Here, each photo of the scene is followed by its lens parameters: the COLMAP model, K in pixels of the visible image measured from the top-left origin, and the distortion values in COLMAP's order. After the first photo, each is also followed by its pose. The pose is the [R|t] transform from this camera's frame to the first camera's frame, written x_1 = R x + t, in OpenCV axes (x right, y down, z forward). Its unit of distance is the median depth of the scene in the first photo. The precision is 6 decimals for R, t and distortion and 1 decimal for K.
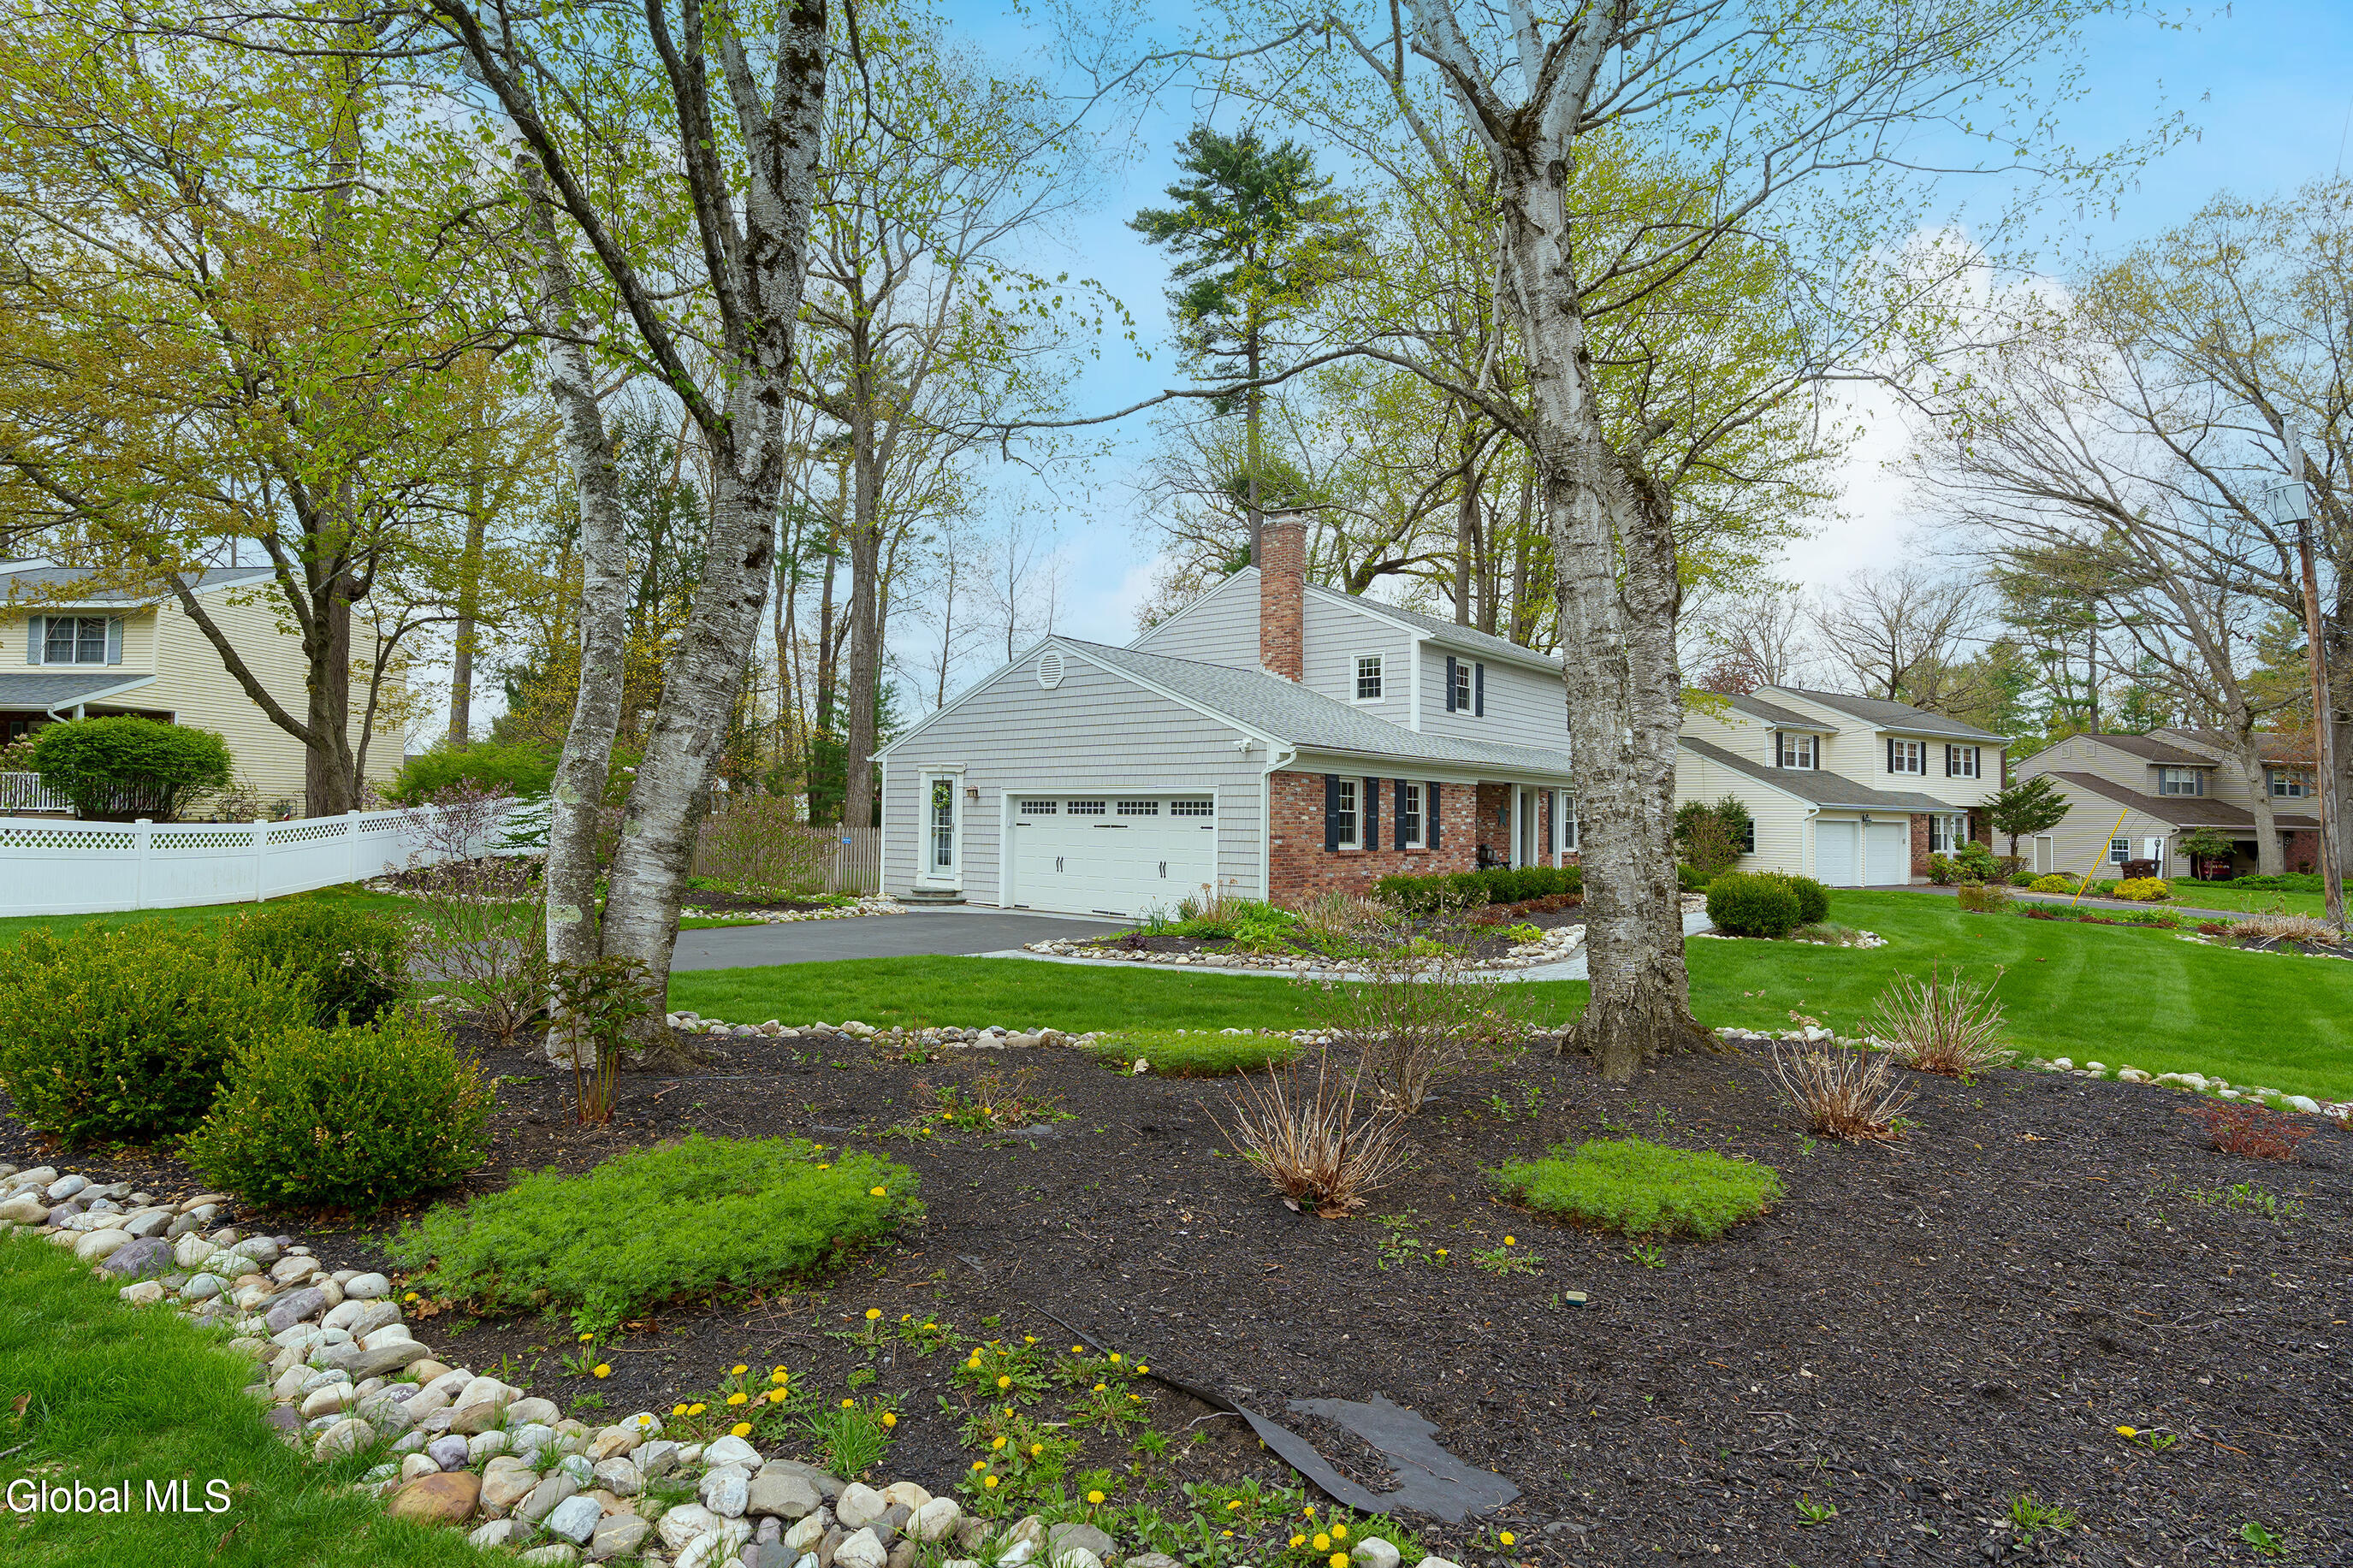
lens RADIAL K [[1191.1, 0, 1168.0], [0, 1191.1, 785.5], [0, 0, 1]] dist [-0.009386, 0.004476]
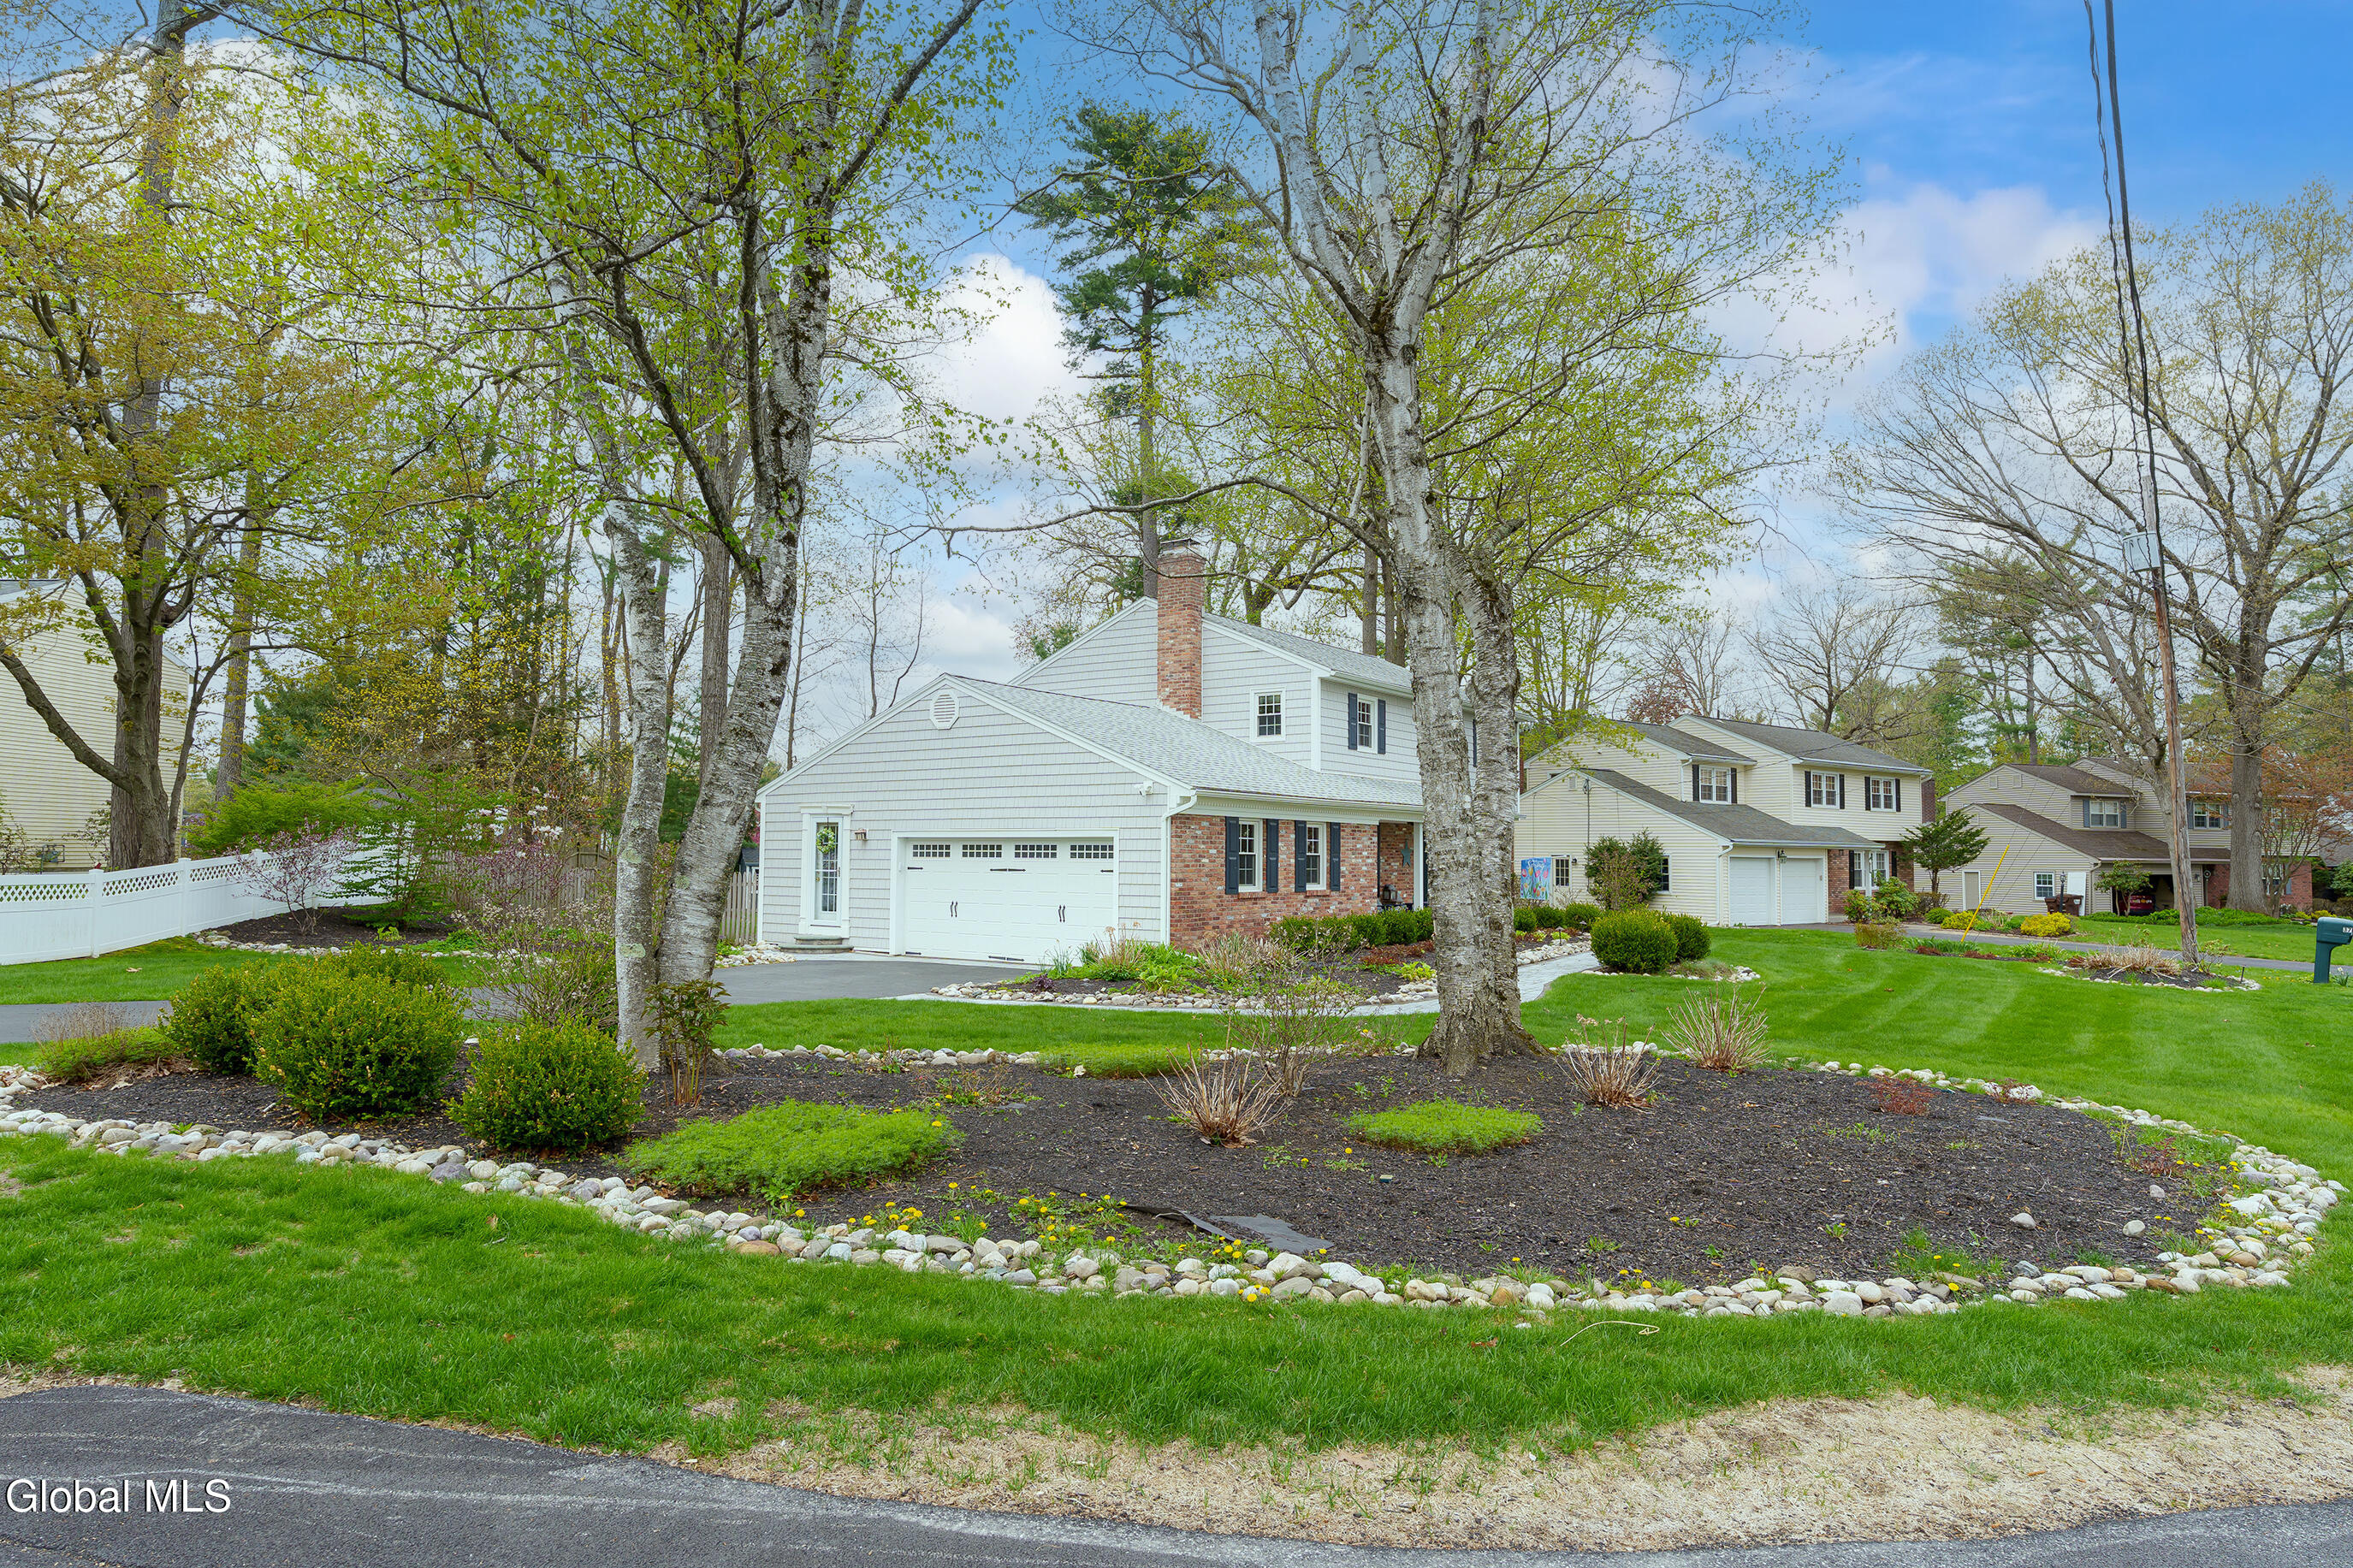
lens RADIAL K [[1391.3, 0, 1170.8], [0, 1391.3, 799.1], [0, 0, 1]] dist [-0.000050, -0.001393]
pose [[0.995700, -0.001821, 0.092620, -0.018584], [0.002944, 0.999924, -0.011995, -0.008721], [-0.092591, 0.012216, 0.995629, -0.135709]]
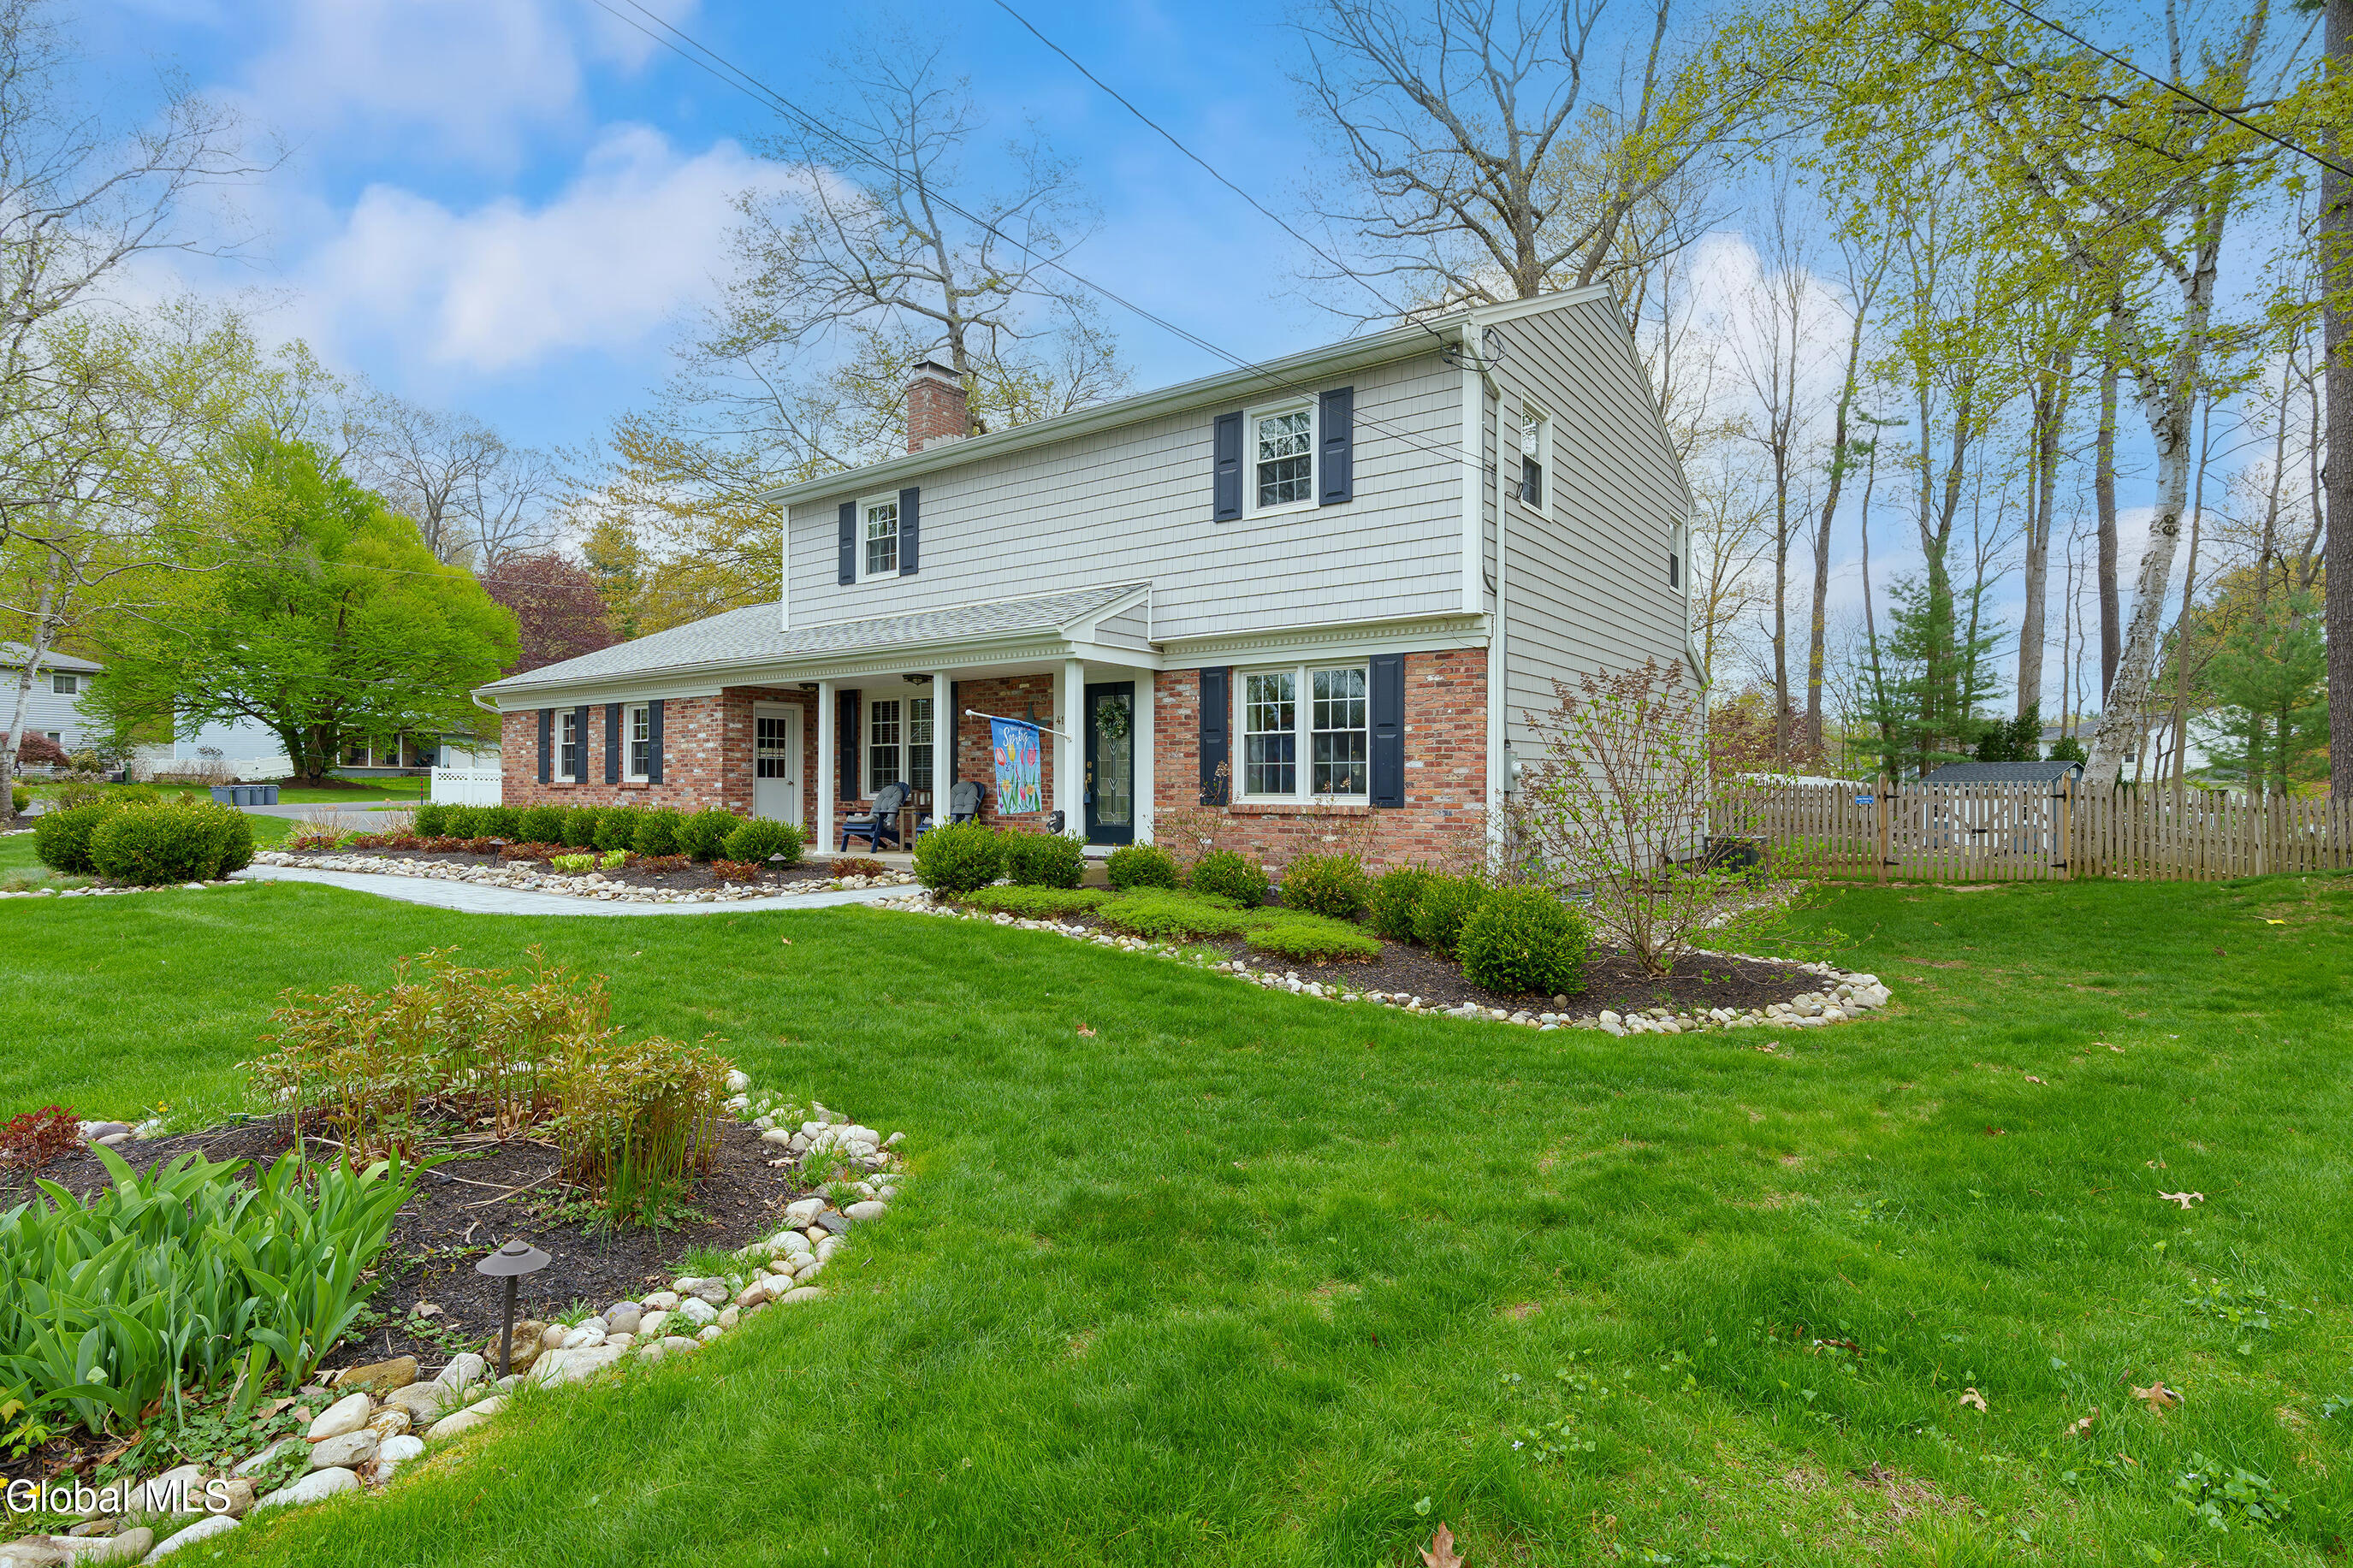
lens RADIAL K [[1191.1, 0, 1166.6], [0, 1191.1, 779.1], [0, 0, 1]] dist [-0.009386, 0.004476]
pose [[0.044717, -0.017457, -0.998847, 0.996534], [0.027866, 0.999480, -0.016220, 0.069779], [0.998611, -0.027108, 0.045180, 1.249188]]
